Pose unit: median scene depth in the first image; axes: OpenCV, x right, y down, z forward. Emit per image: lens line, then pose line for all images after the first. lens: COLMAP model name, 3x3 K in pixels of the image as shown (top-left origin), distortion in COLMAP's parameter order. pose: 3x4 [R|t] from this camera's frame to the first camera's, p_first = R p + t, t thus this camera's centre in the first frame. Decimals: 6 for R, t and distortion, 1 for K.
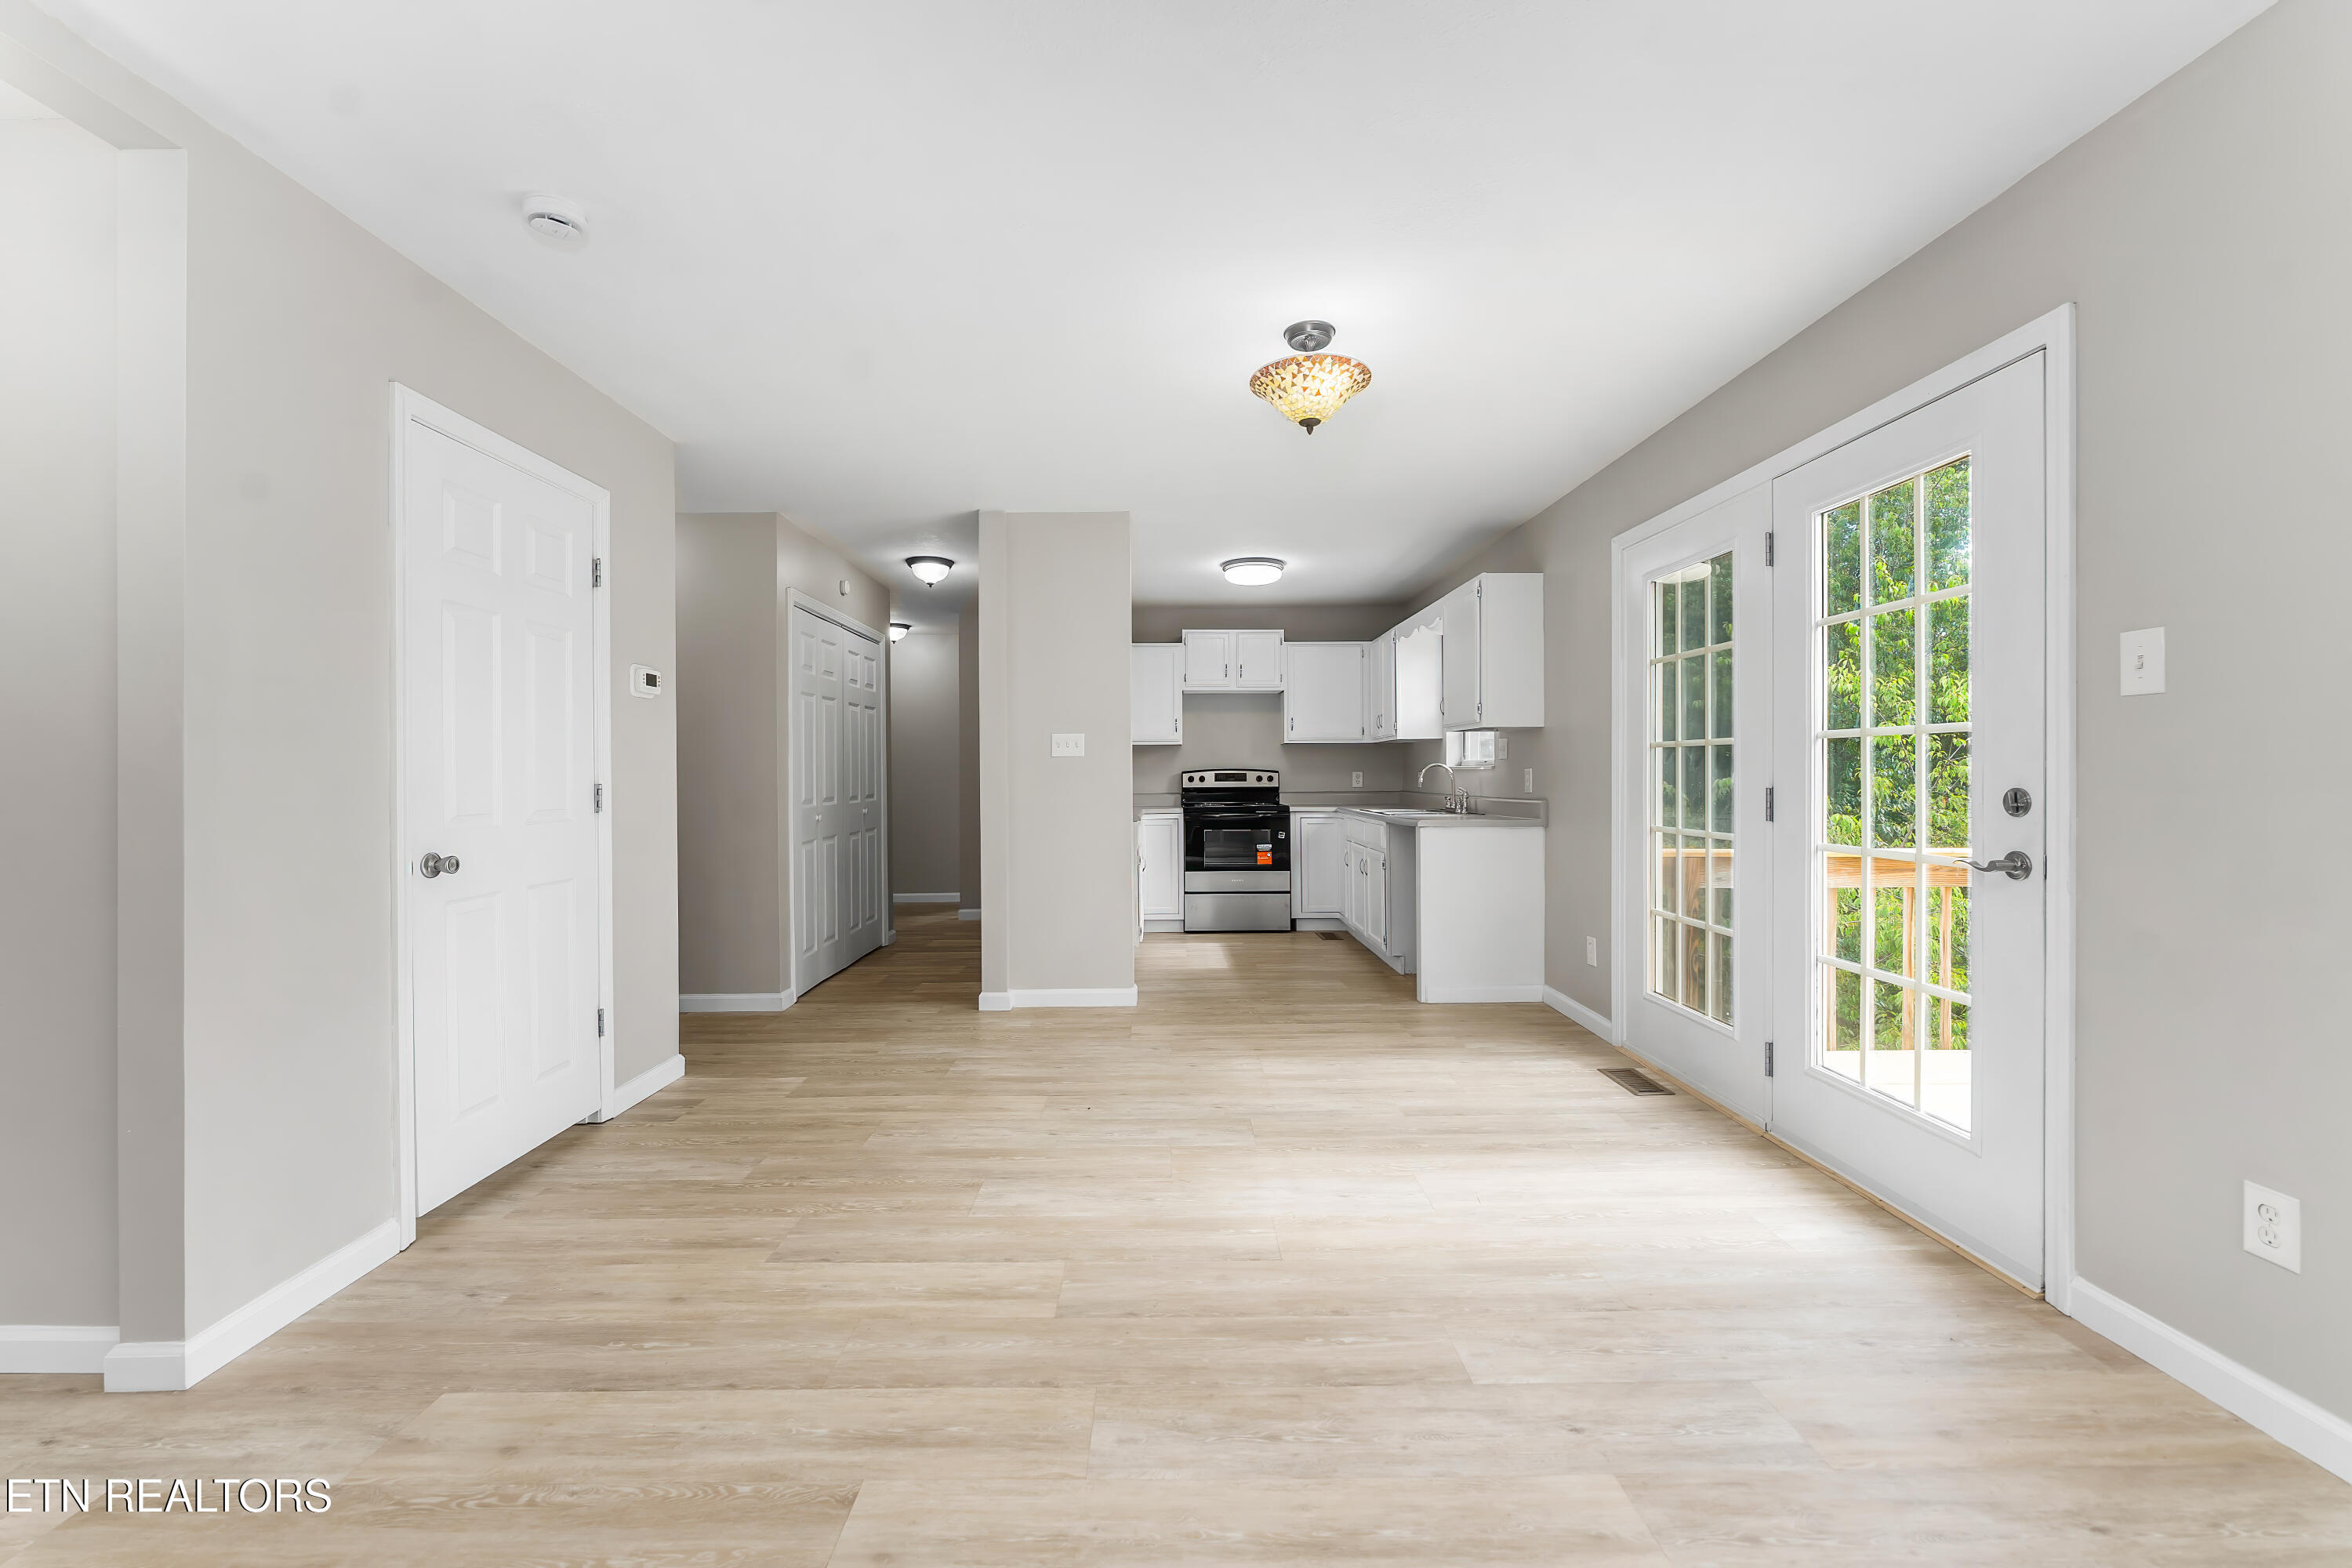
lens RADIAL K [[948.4, 0, 1160.9], [0, 948.4, 770.1], [0, 0, 1]] dist [-0.002599, -0.000118]
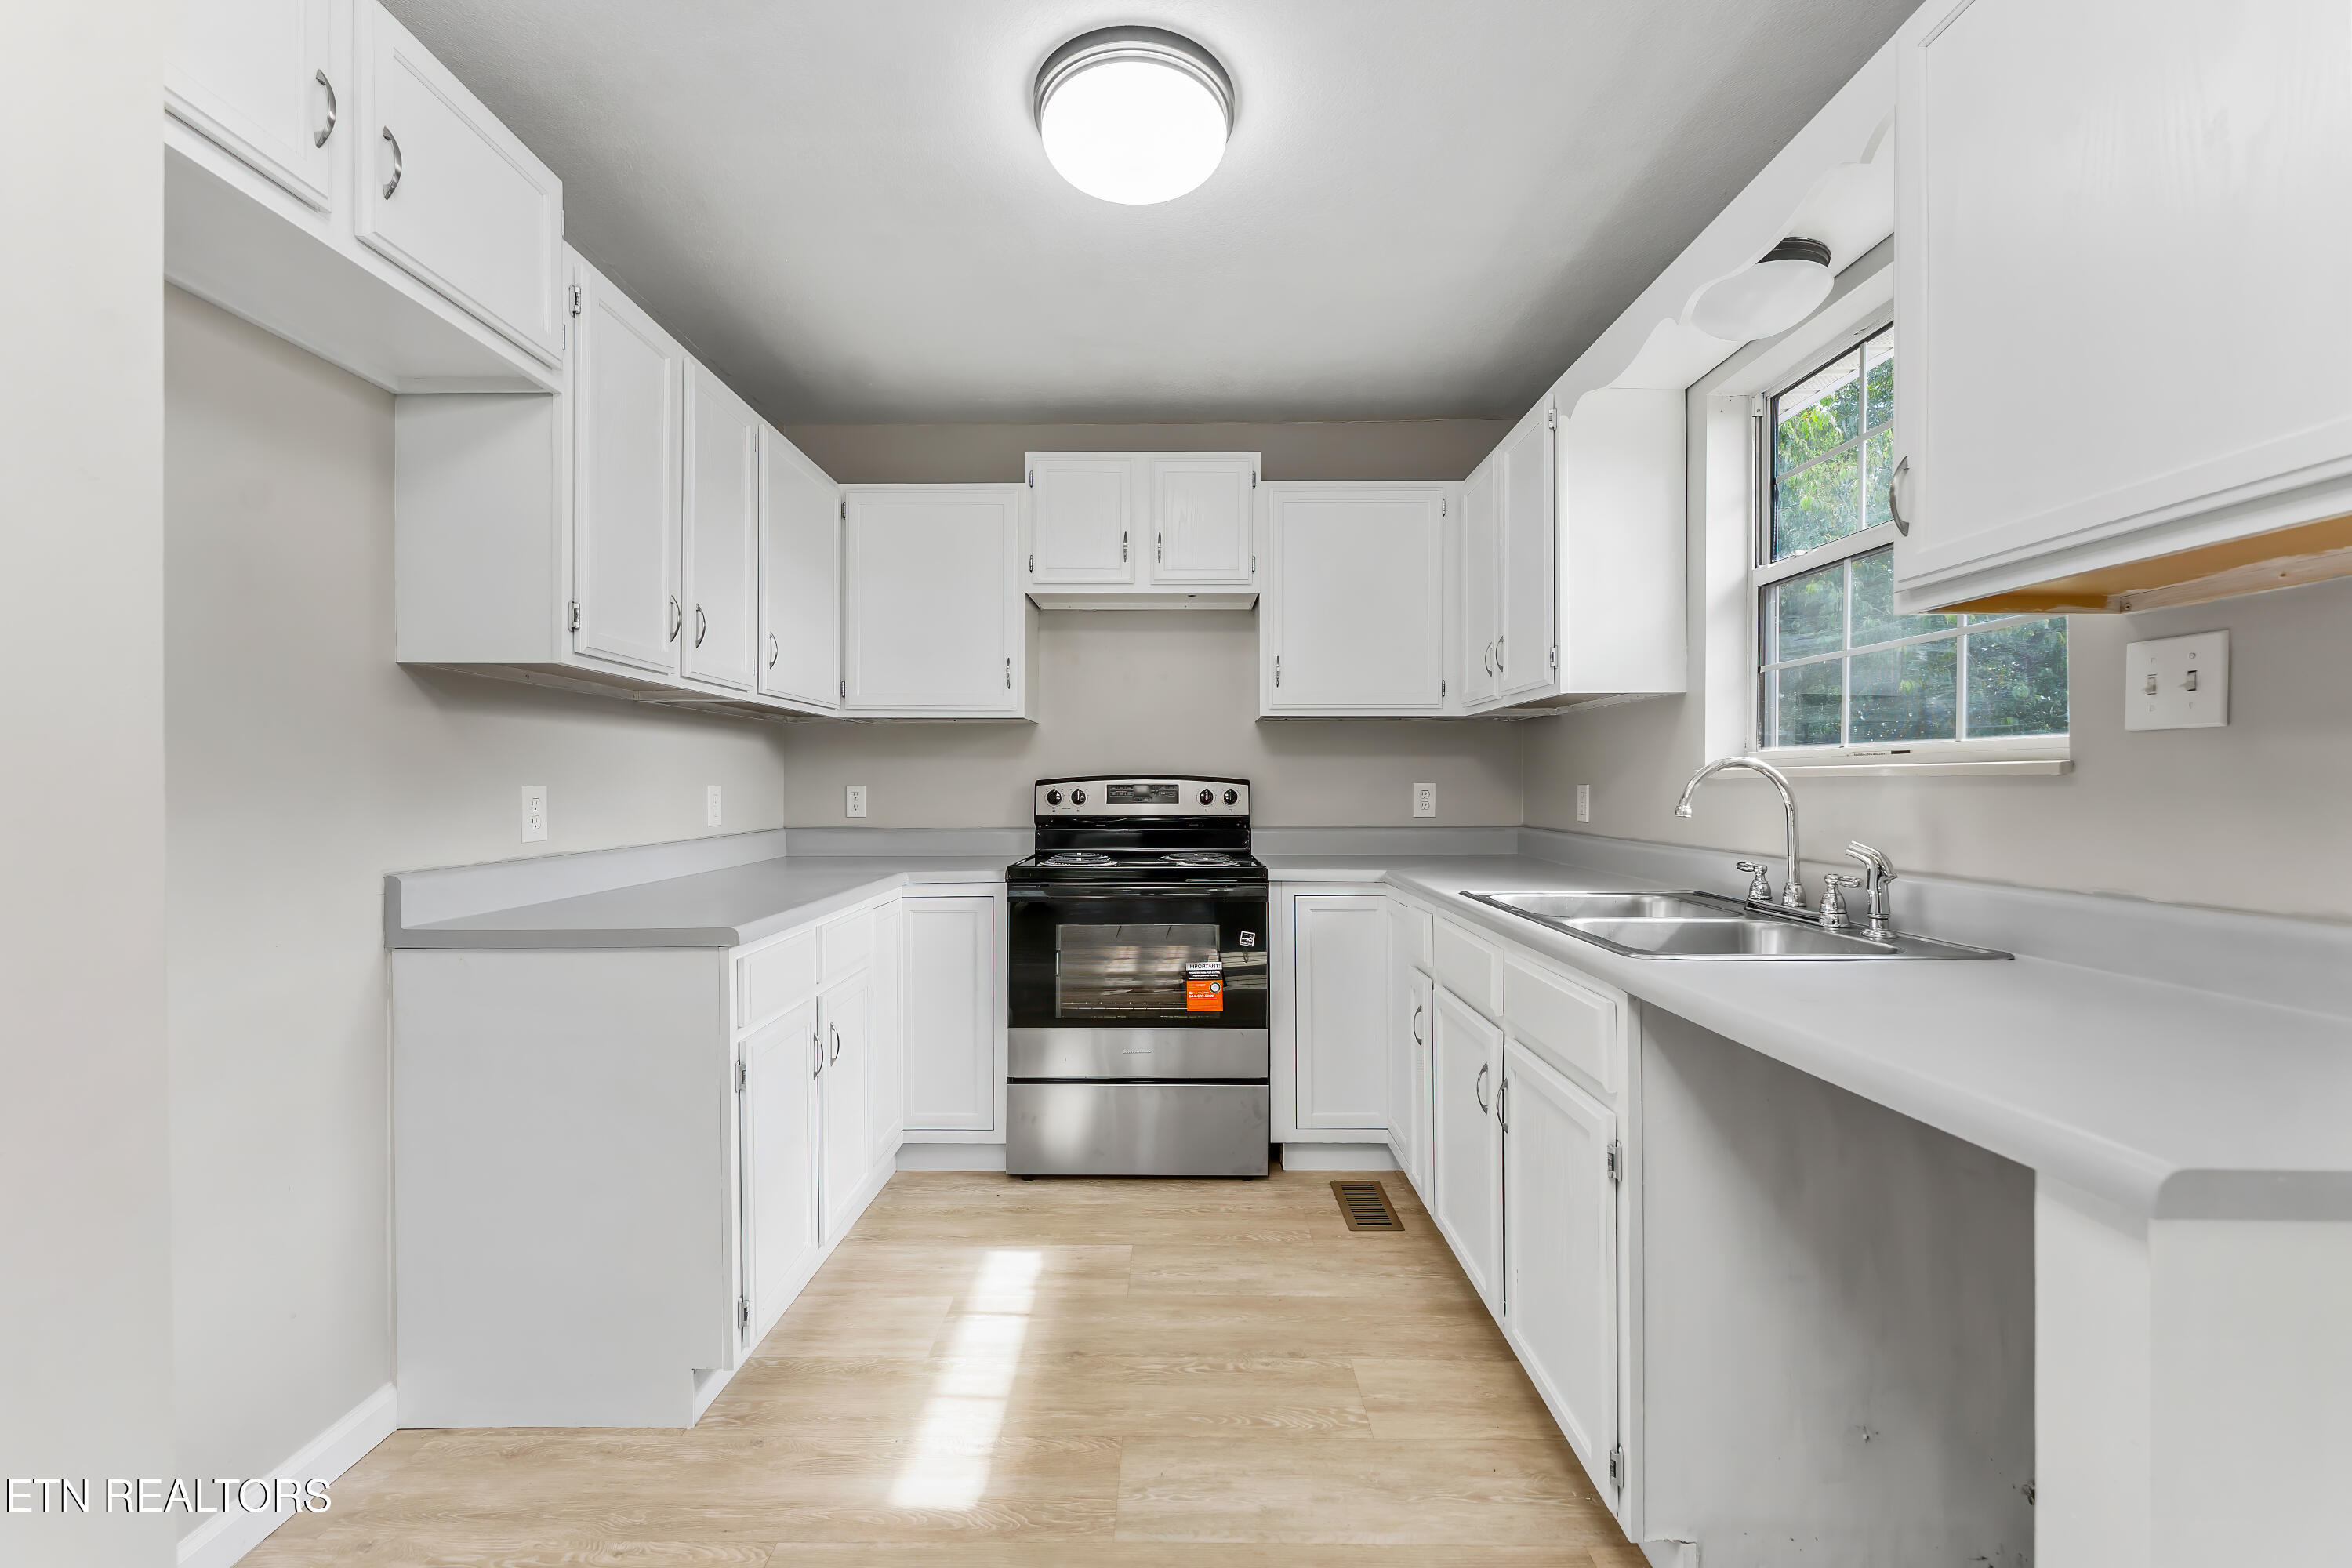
lens RADIAL K [[948.4, 0, 1169.0], [0, 948.4, 787.0], [0, 0, 1]] dist [-0.002599, -0.000118]
pose [[0.999967, 0.004742, -0.006596, 0.091673], [-0.004708, 0.999975, 0.005188, 0.001970], [0.006620, -0.005157, 0.999965, 0.569112]]
